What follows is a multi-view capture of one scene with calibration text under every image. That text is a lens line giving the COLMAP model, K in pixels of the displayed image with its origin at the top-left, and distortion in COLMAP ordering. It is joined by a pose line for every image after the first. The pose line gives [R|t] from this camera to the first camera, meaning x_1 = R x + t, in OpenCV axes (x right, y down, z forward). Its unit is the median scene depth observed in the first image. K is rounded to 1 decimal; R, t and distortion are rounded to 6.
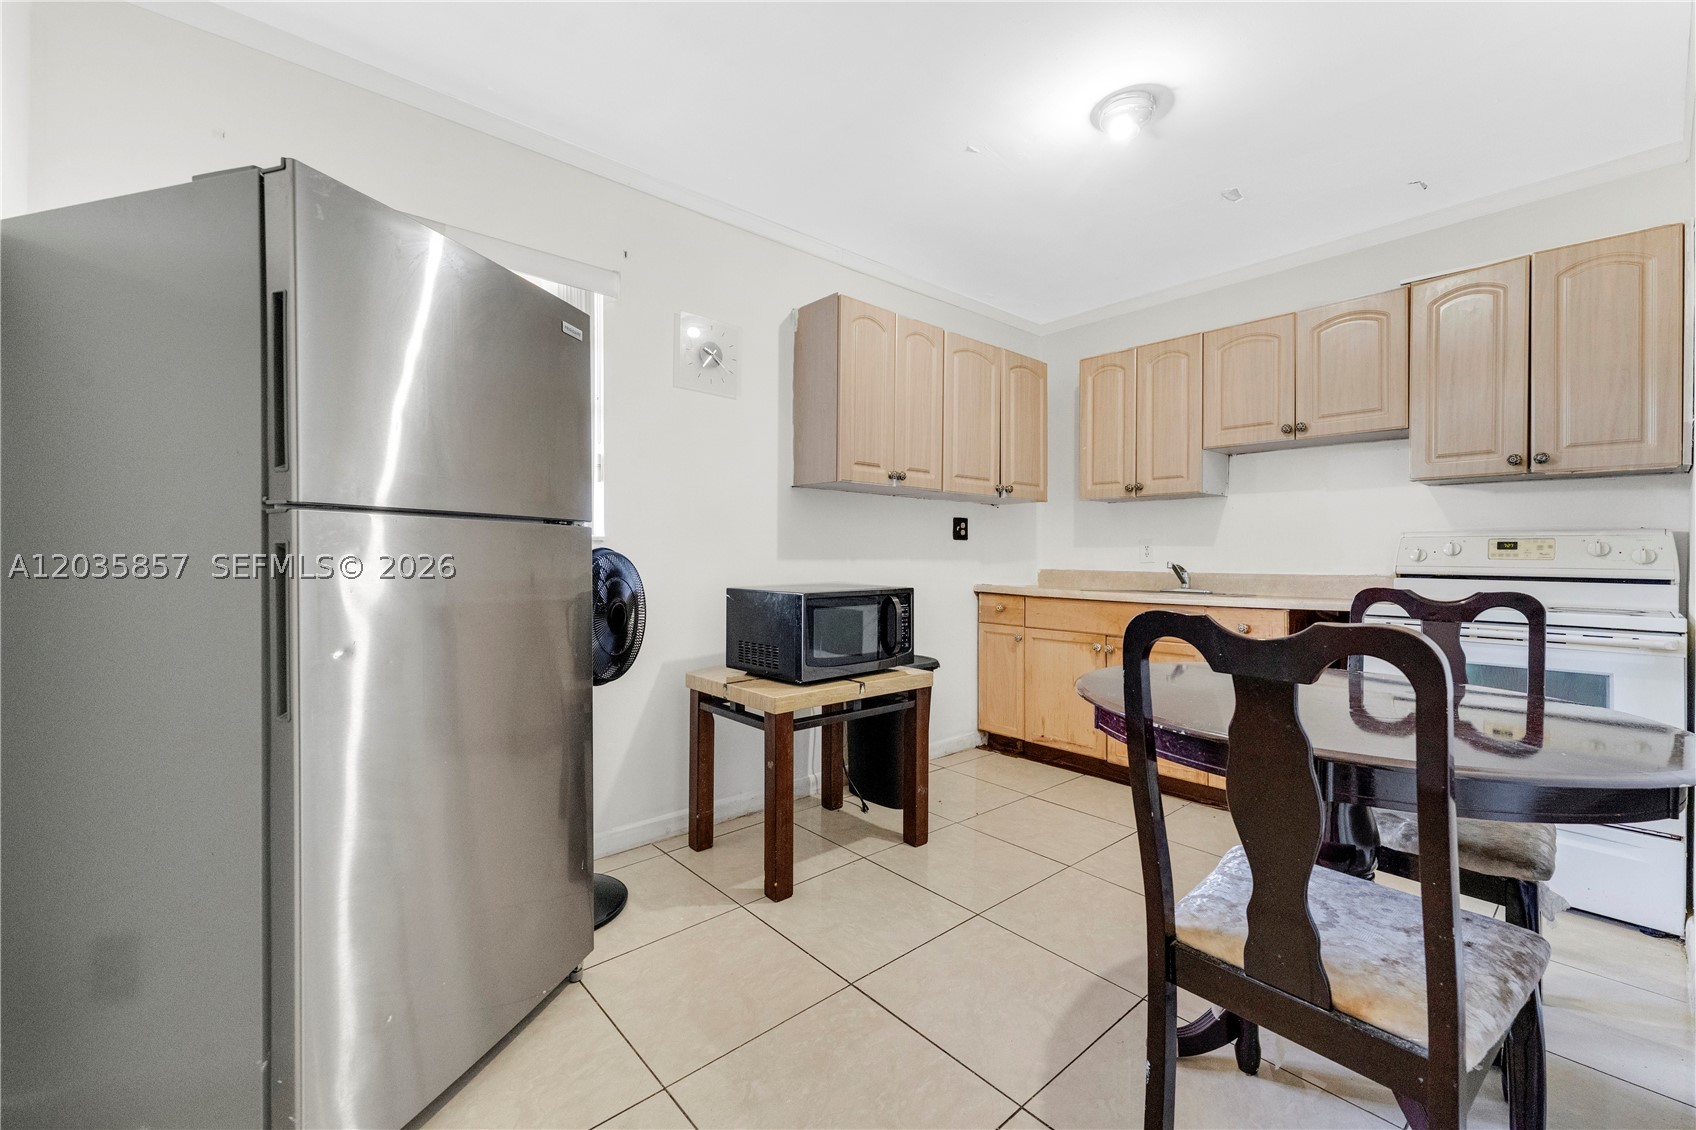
lens RADIAL K [[696.0, 0, 857.5], [0, 696.0, 557.5], [0, 0, 1]] dist [0.001212, 0.000101]
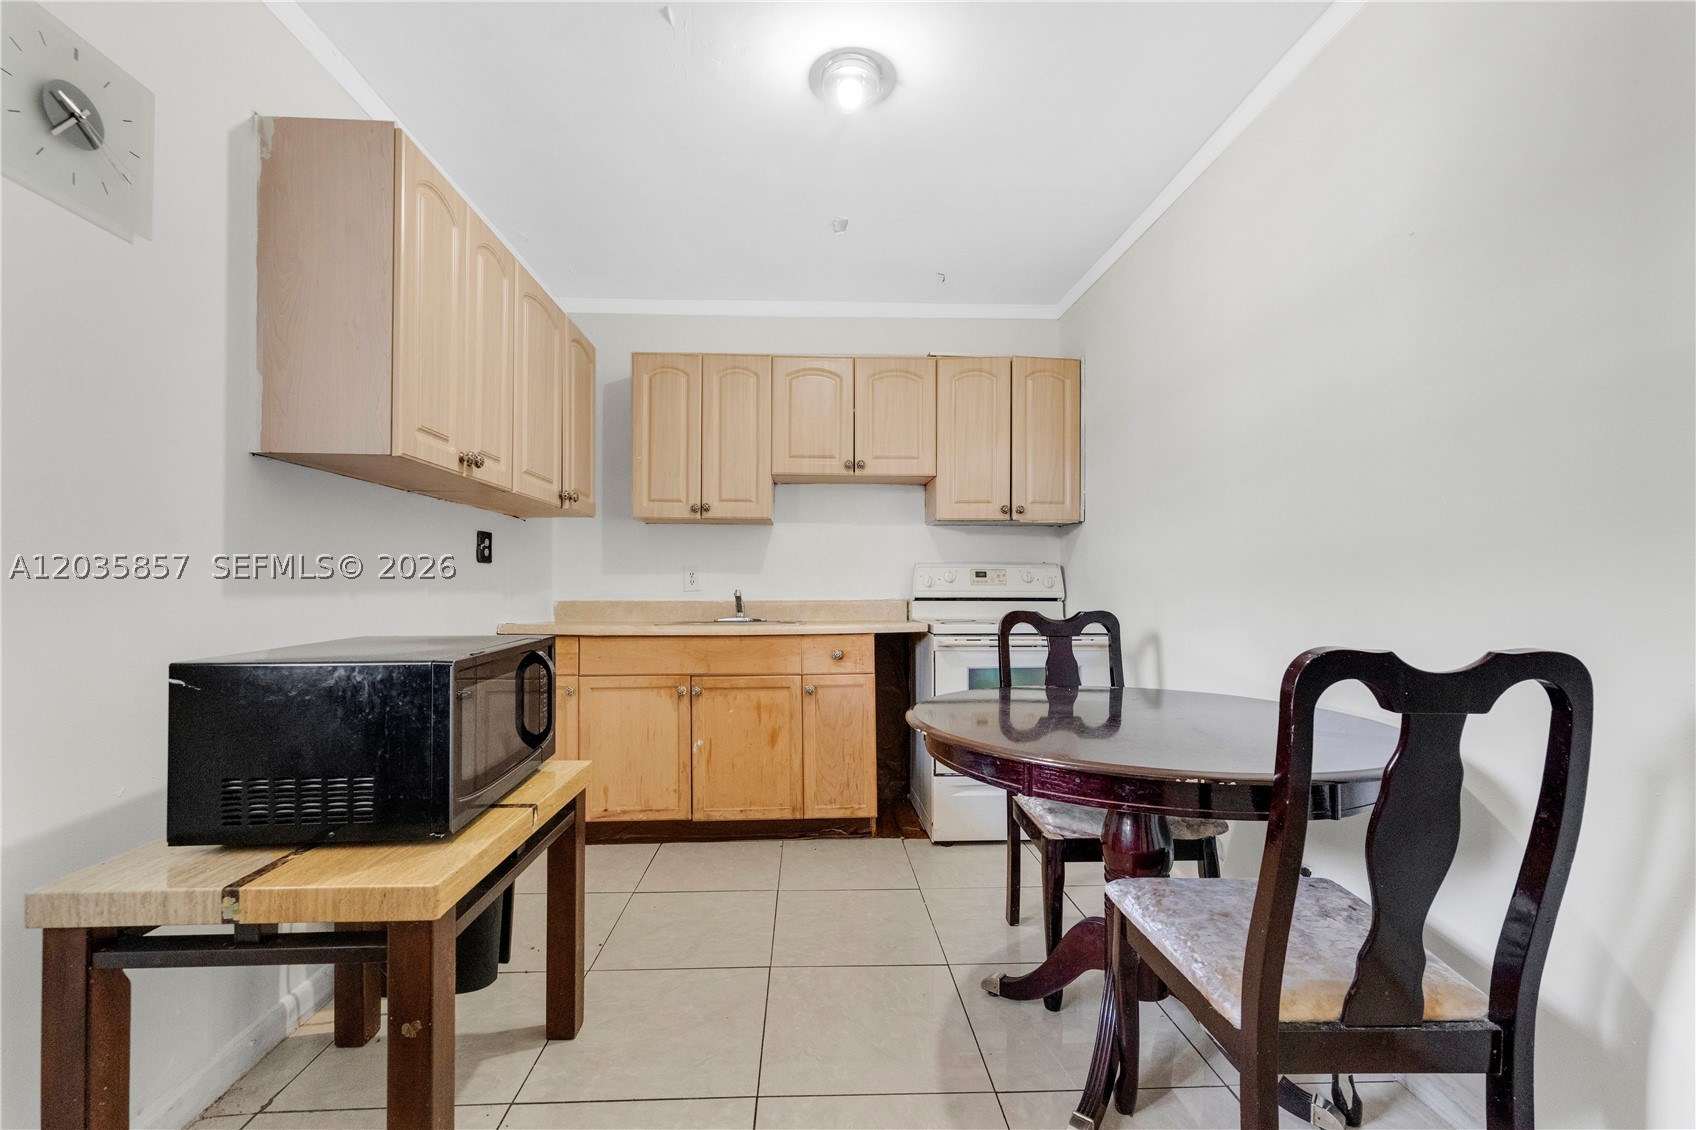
lens RADIAL K [[696.0, 0, 842.5], [0, 696.0, 575.6], [0, 0, 1]] dist [0.001212, 0.000101]
pose [[0.631115, 0.003522, 0.775682, -0.225902], [0.006763, 0.999927, -0.010044, -0.003291], [-0.775660, 0.011585, 0.631045, 0.347228]]
